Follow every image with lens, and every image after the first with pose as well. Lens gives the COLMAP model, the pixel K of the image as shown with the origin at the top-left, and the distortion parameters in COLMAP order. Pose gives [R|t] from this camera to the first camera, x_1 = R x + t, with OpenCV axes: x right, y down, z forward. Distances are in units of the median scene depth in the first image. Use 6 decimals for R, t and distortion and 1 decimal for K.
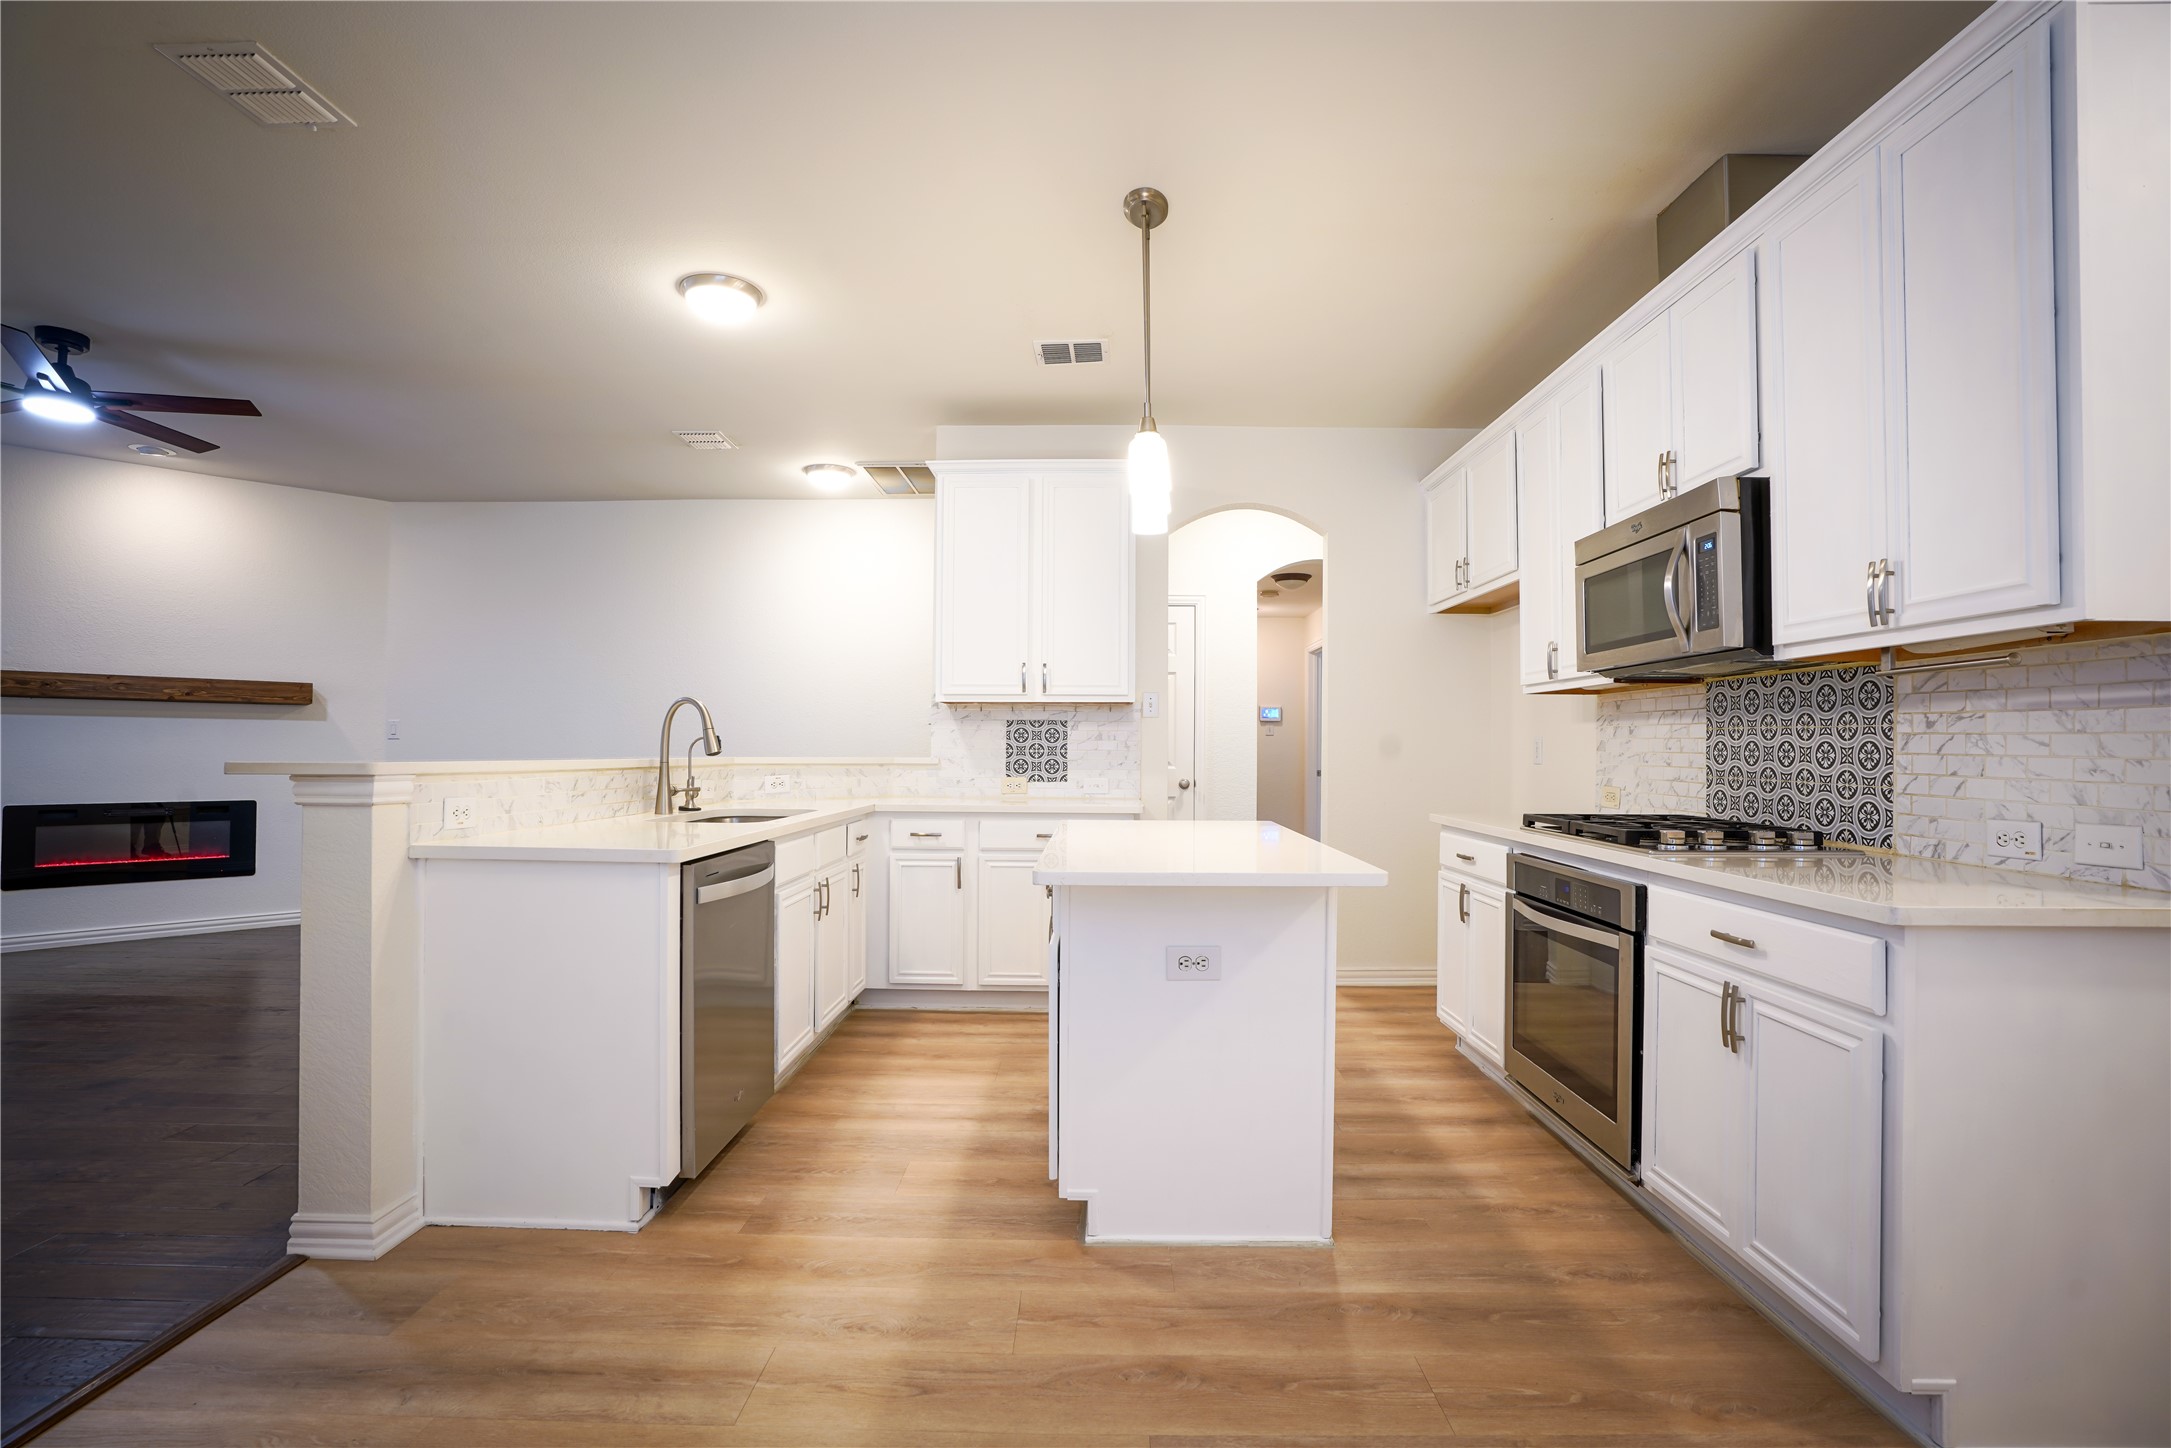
lens RADIAL K [[1007.6, 0, 1098.4], [0, 1007.6, 726.6], [0, 0, 1]] dist [-0.059107, 0.021339]
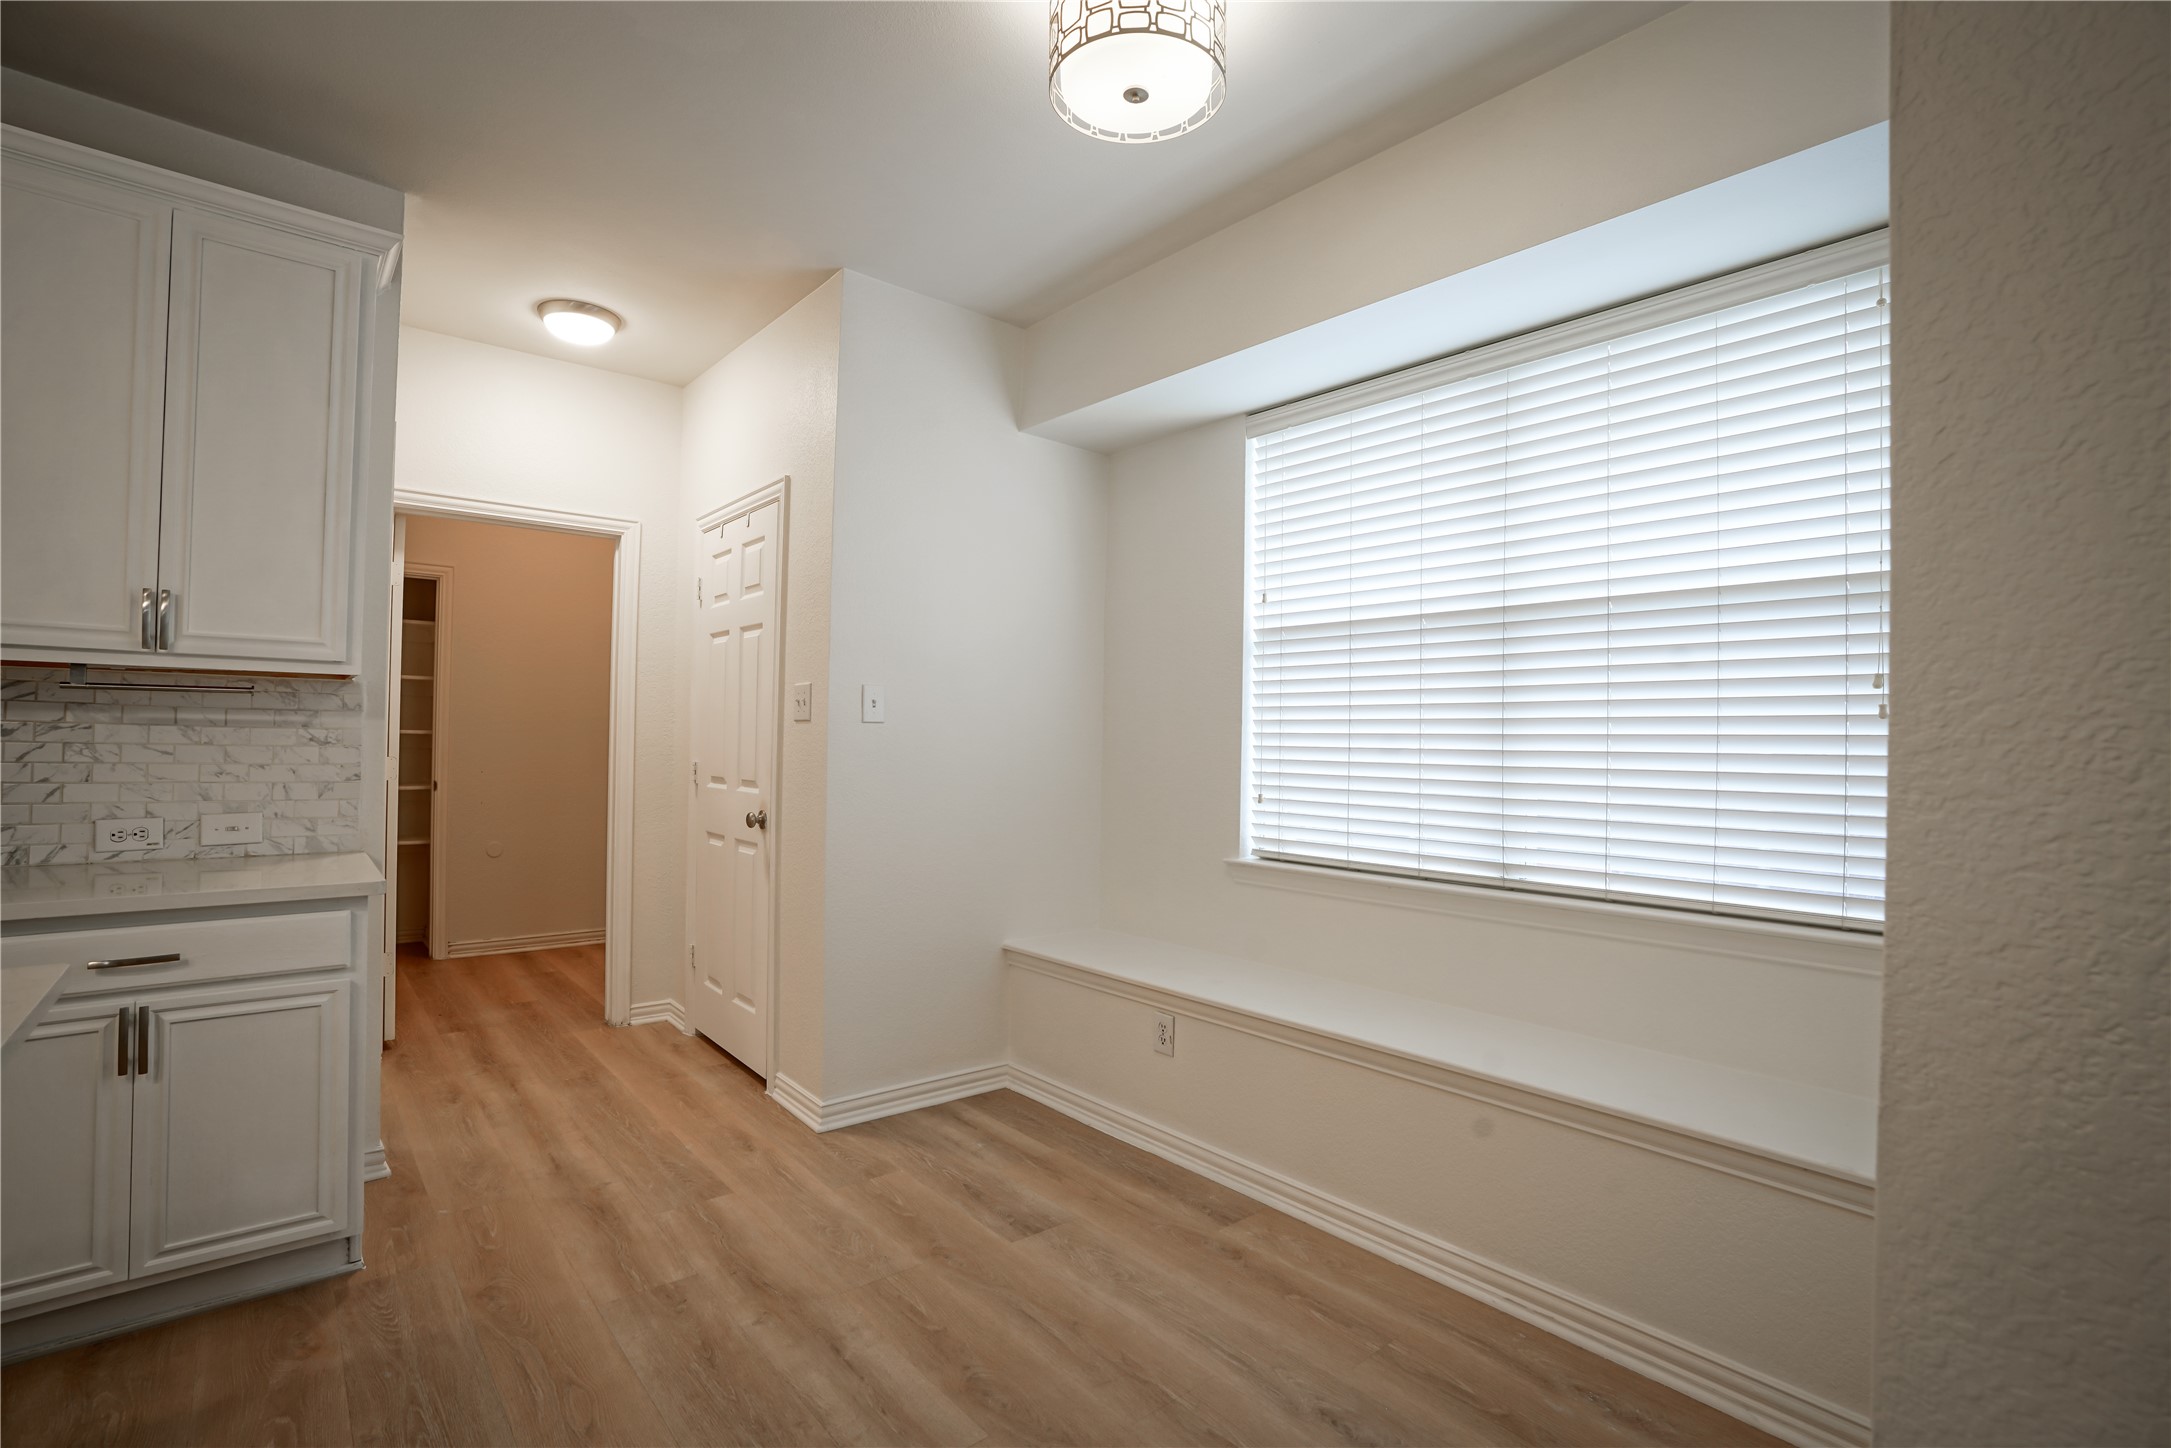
lens RADIAL K [[1007.6, 0, 1090.6], [0, 1007.6, 727.7], [0, 0, 1]] dist [-0.059107, 0.021339]
pose [[-0.652139, -0.012688, 0.757993, -0.575435], [-0.039972, 0.999045, -0.017666, -0.031270], [-0.757045, -0.041819, -0.652023, 0.748845]]
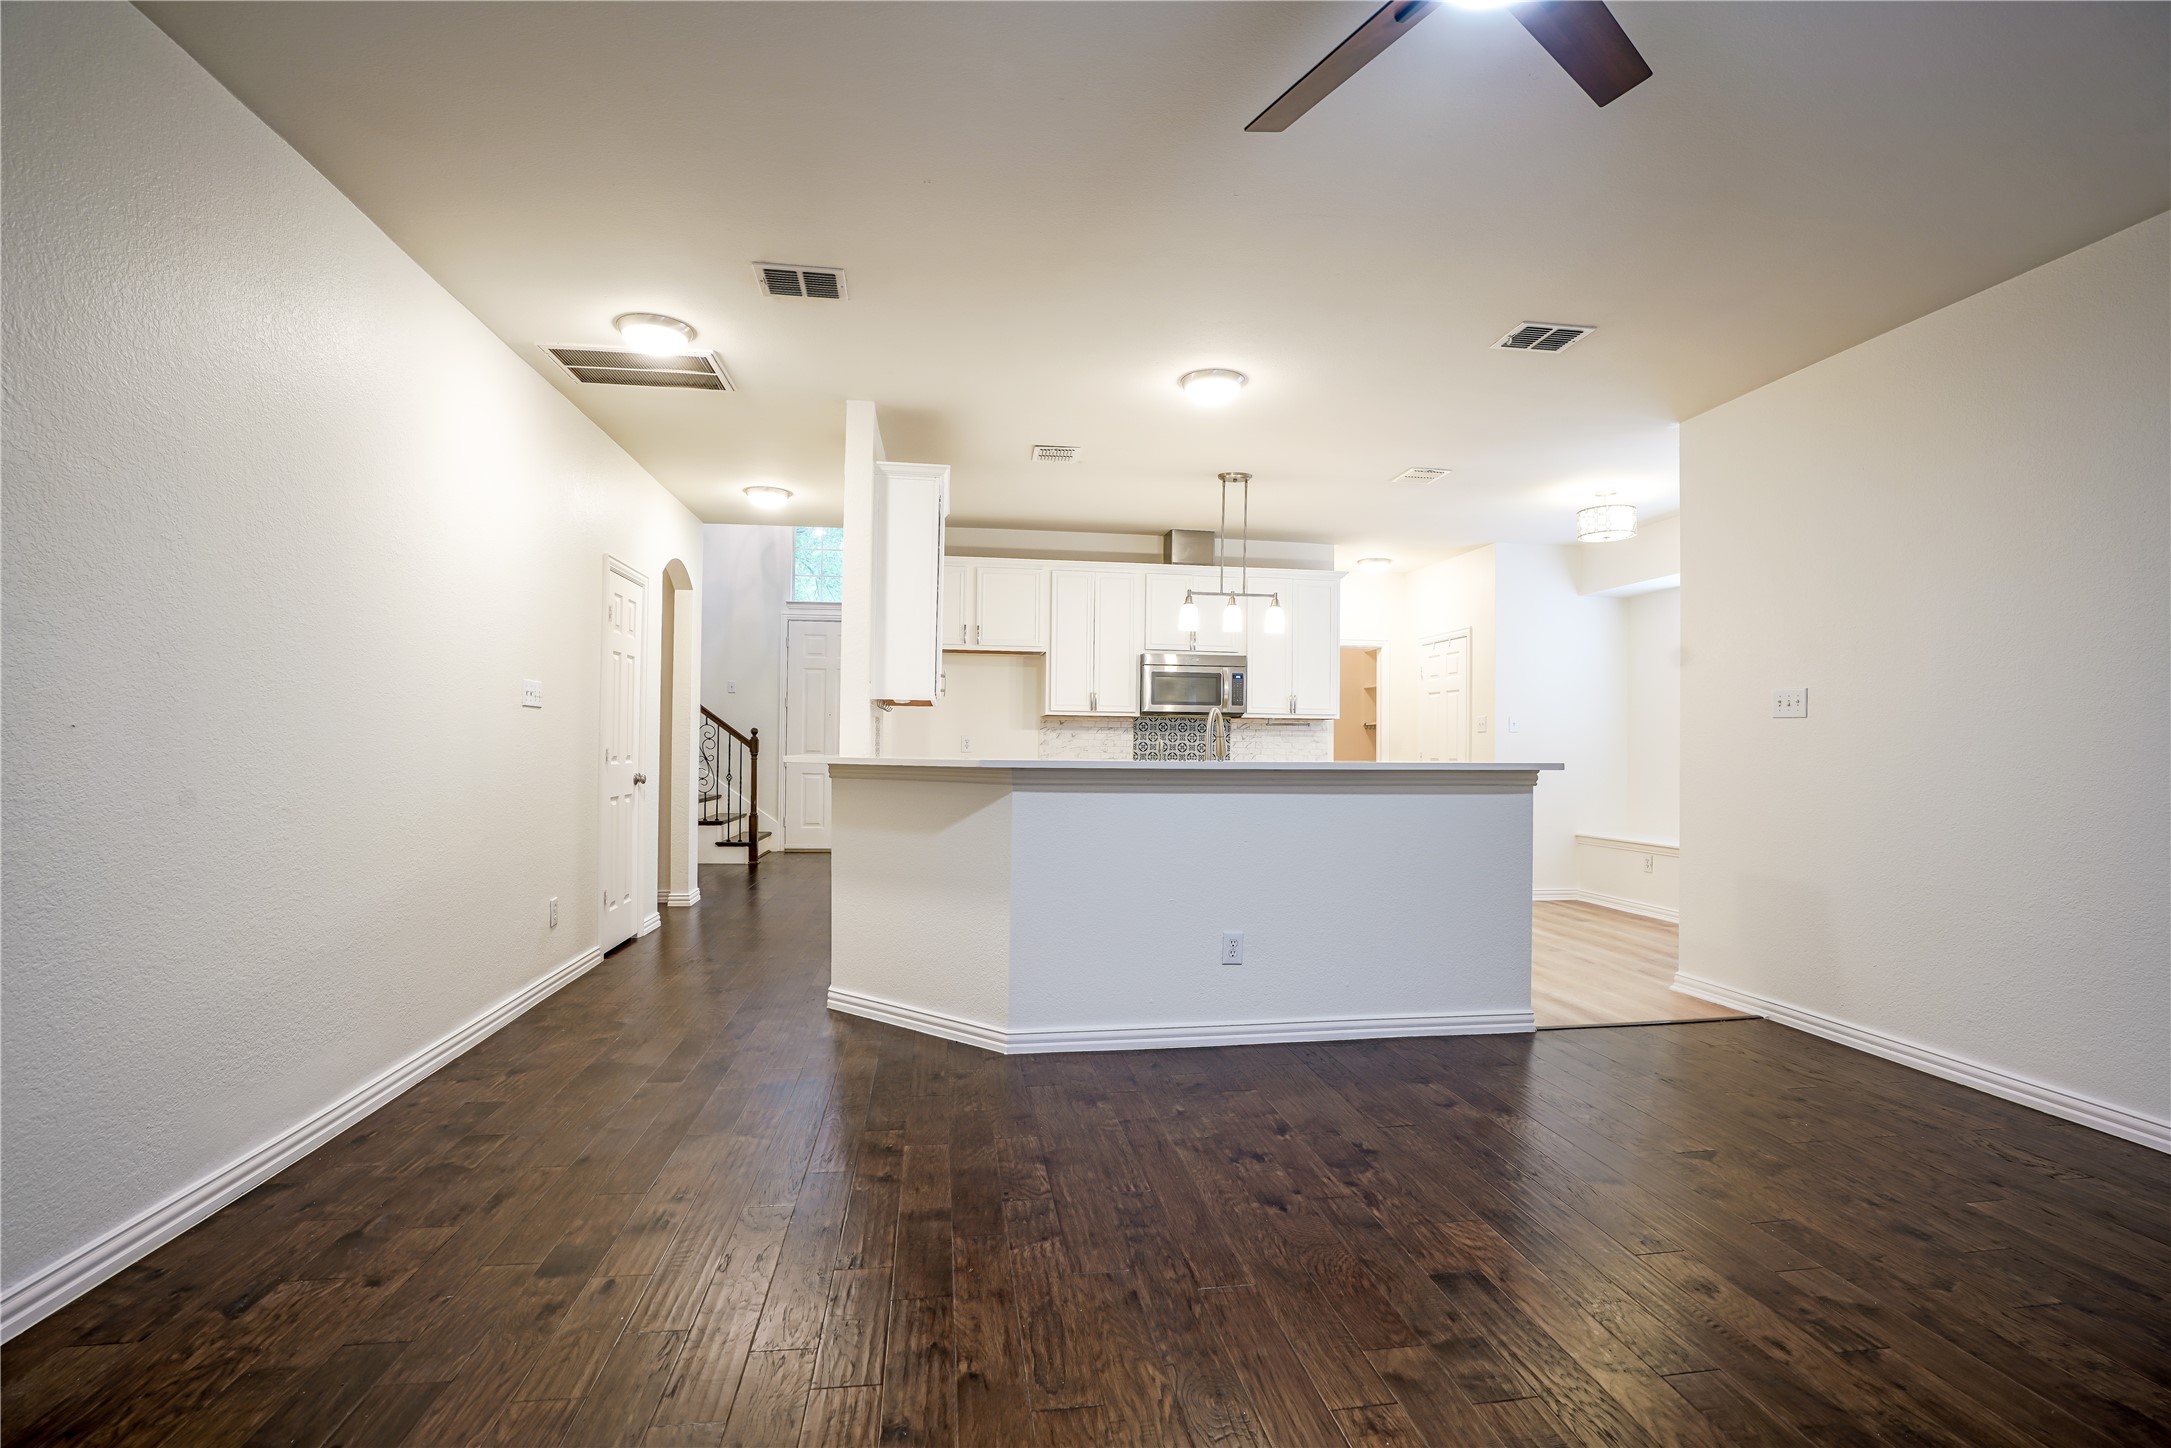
lens RADIAL K [[1007.6, 0, 1152.0], [0, 1007.6, 734.0], [0, 0, 1]] dist [-0.059107, 0.021339]
pose [[-0.171601, 0.001749, 0.985165, -2.296723], [-0.033470, 0.999411, -0.007604, 0.017185], [-0.984598, -0.034278, -0.171441, 1.759762]]
